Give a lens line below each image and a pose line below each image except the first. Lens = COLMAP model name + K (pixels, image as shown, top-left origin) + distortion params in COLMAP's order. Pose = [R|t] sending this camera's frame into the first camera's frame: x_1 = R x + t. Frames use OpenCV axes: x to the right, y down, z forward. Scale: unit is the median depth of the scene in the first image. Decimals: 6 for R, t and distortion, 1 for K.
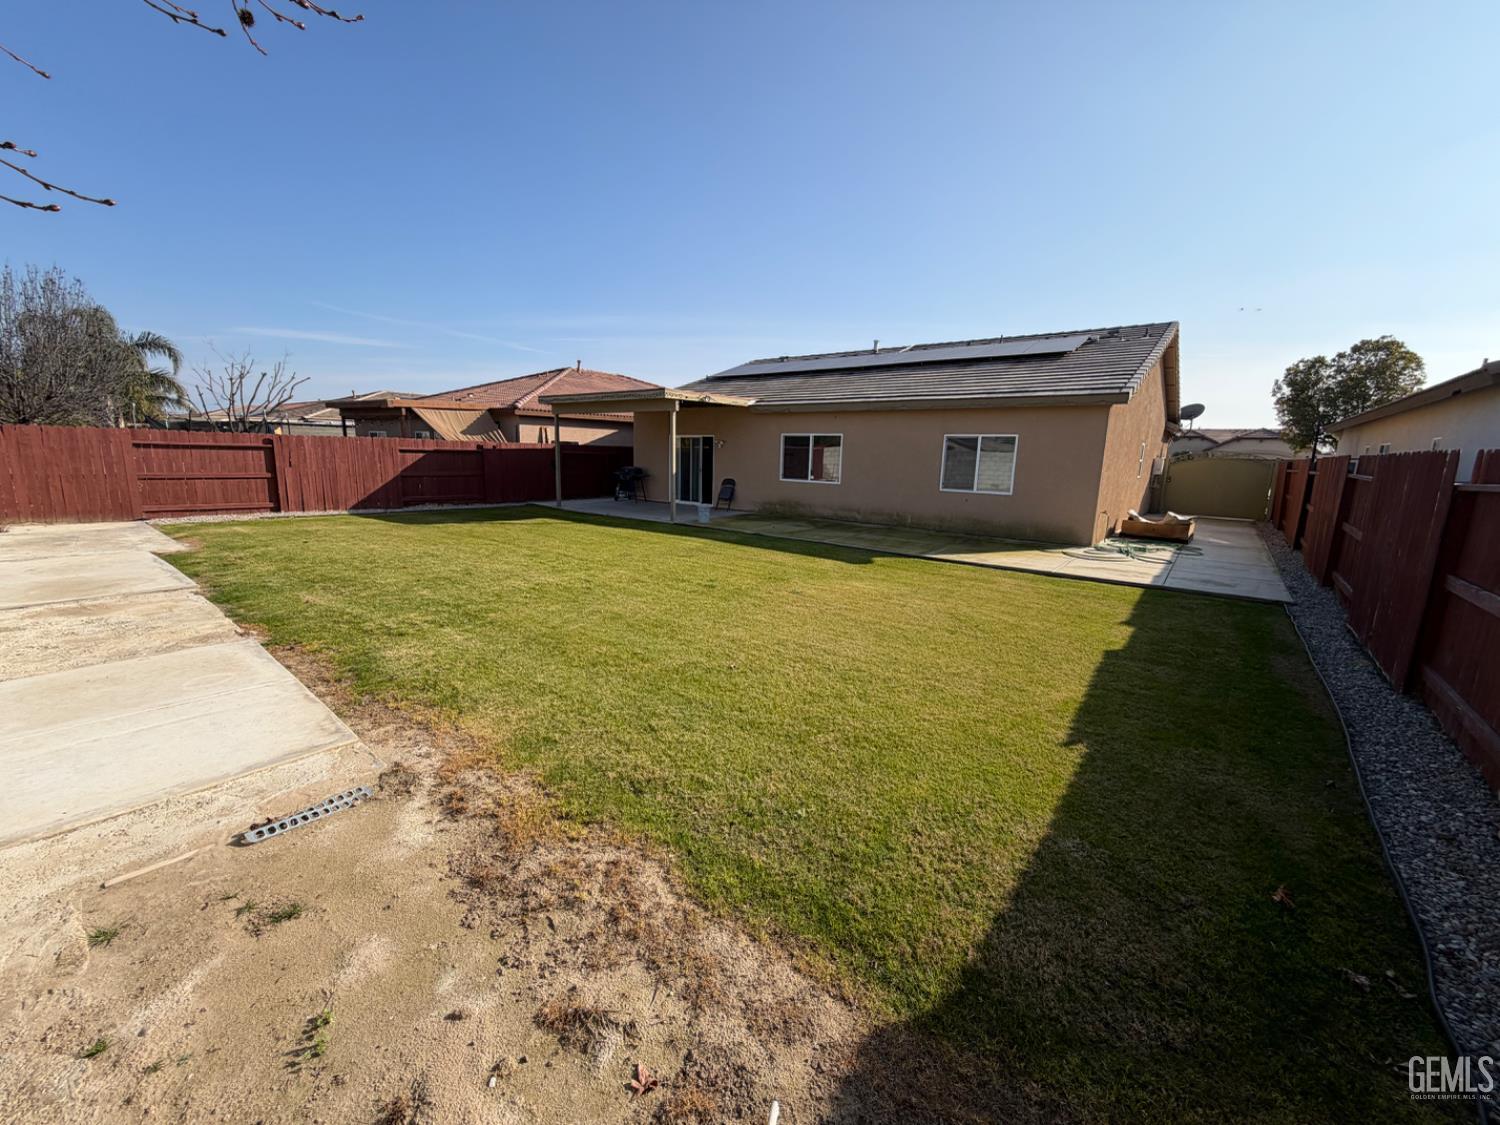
lens RADIAL K [[596.5, 0, 747.3], [0, 596.5, 560.2], [0, 0, 1]] dist [-0.000914, 0.000251]
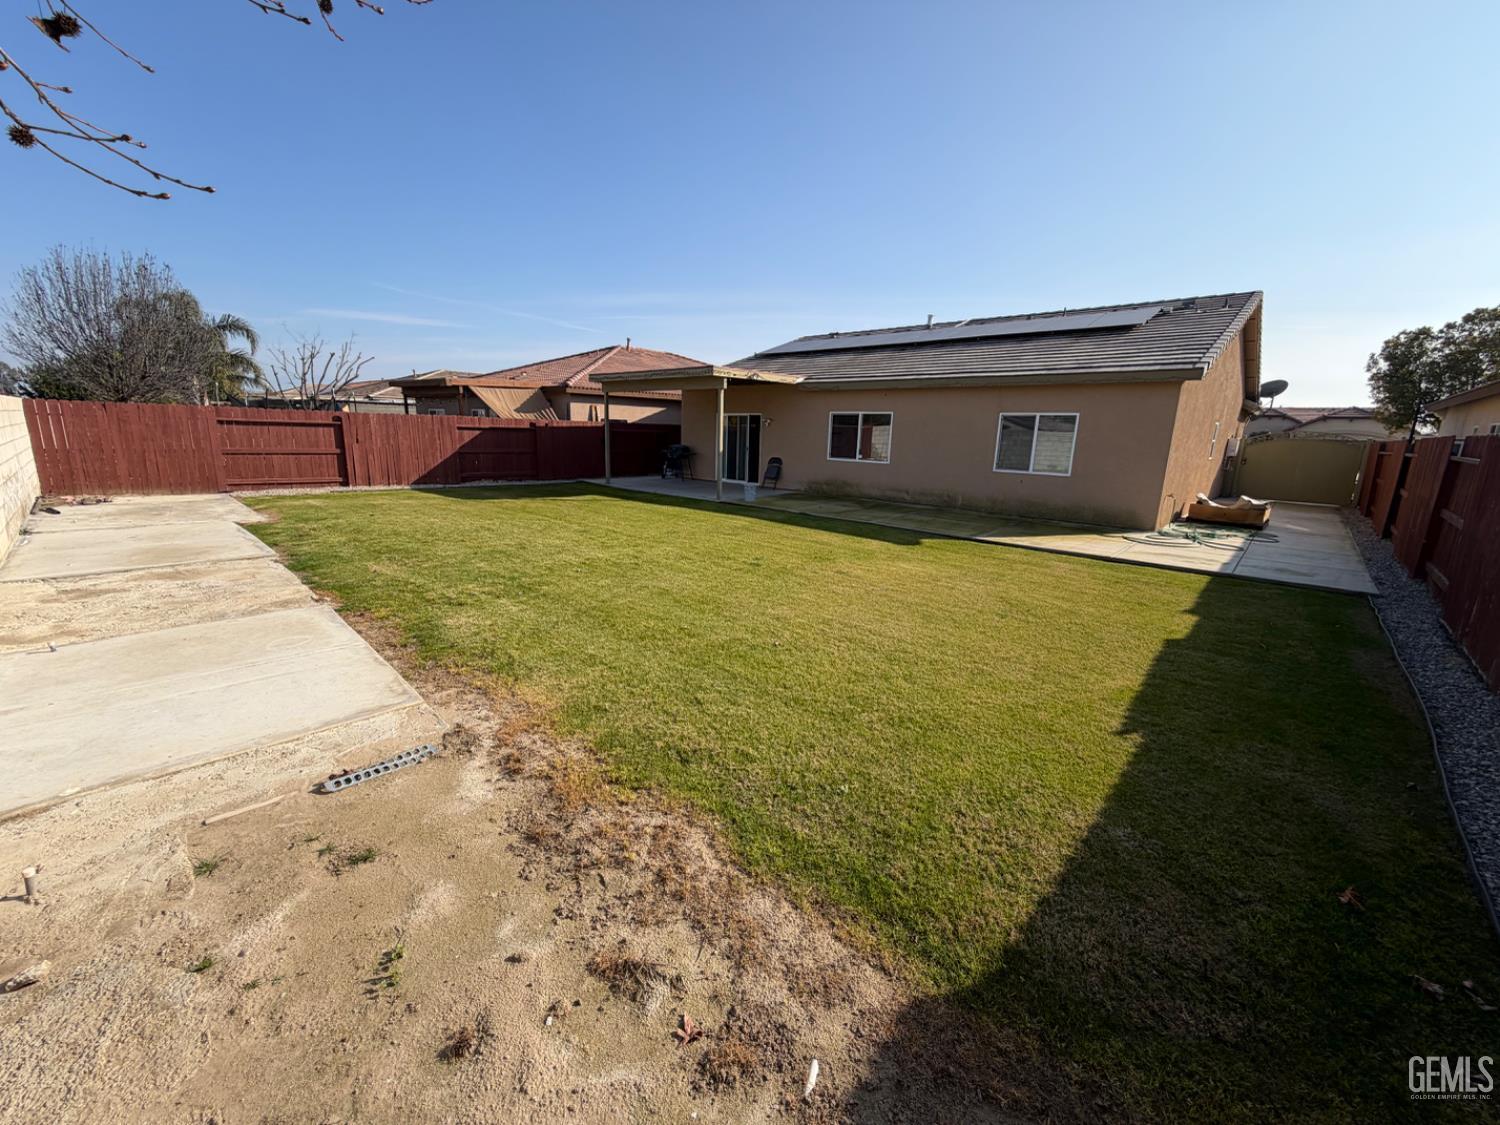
lens RADIAL K [[596.5, 0, 747.2], [0, 596.5, 560.4], [0, 0, 1]] dist [-0.000914, 0.000251]
pose [[0.997038, 0.019700, -0.074339, -0.002919], [-0.017102, 0.999226, 0.035422, 0.001934], [0.074979, -0.034046, 0.996604, -0.003036]]
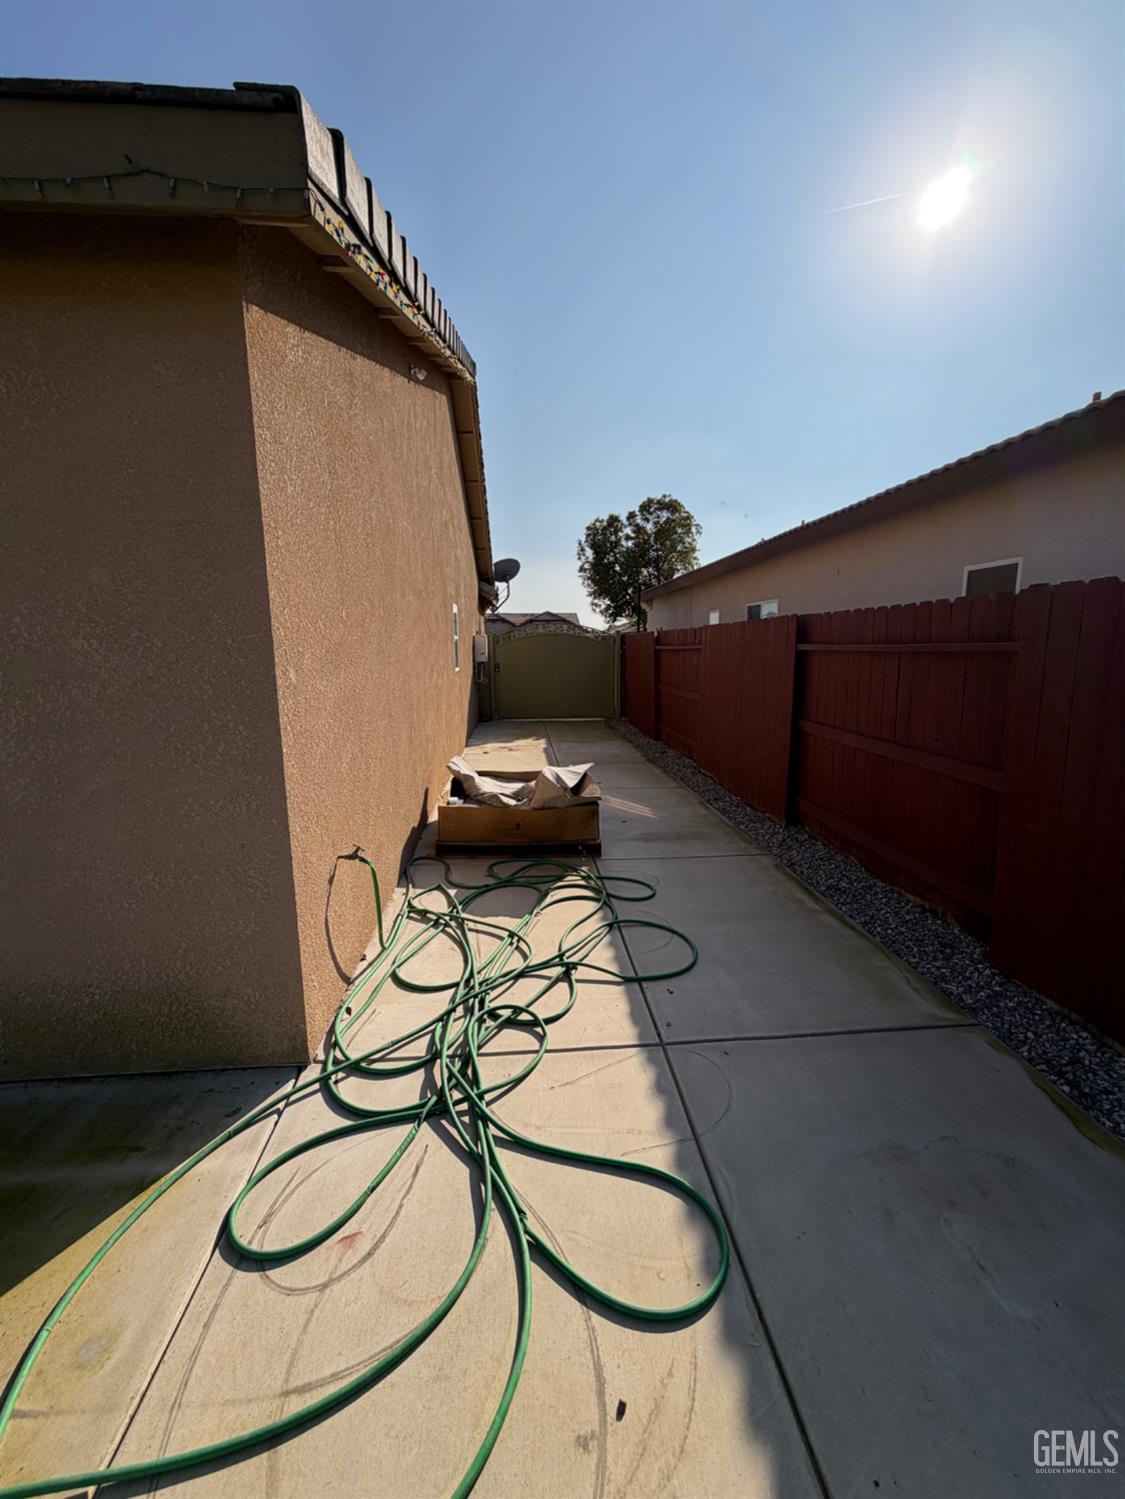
lens RADIAL K [[596.1, 0, 562.0], [0, 596.1, 751.8], [0, 0, 1]] dist [-0.000914, 0.000251]
pose [[0.731805, -0.150014, 0.664799, 0.718594], [0.148246, 0.987155, 0.059567, -0.169202], [-0.665196, 0.054963, 0.744643, 1.088601]]
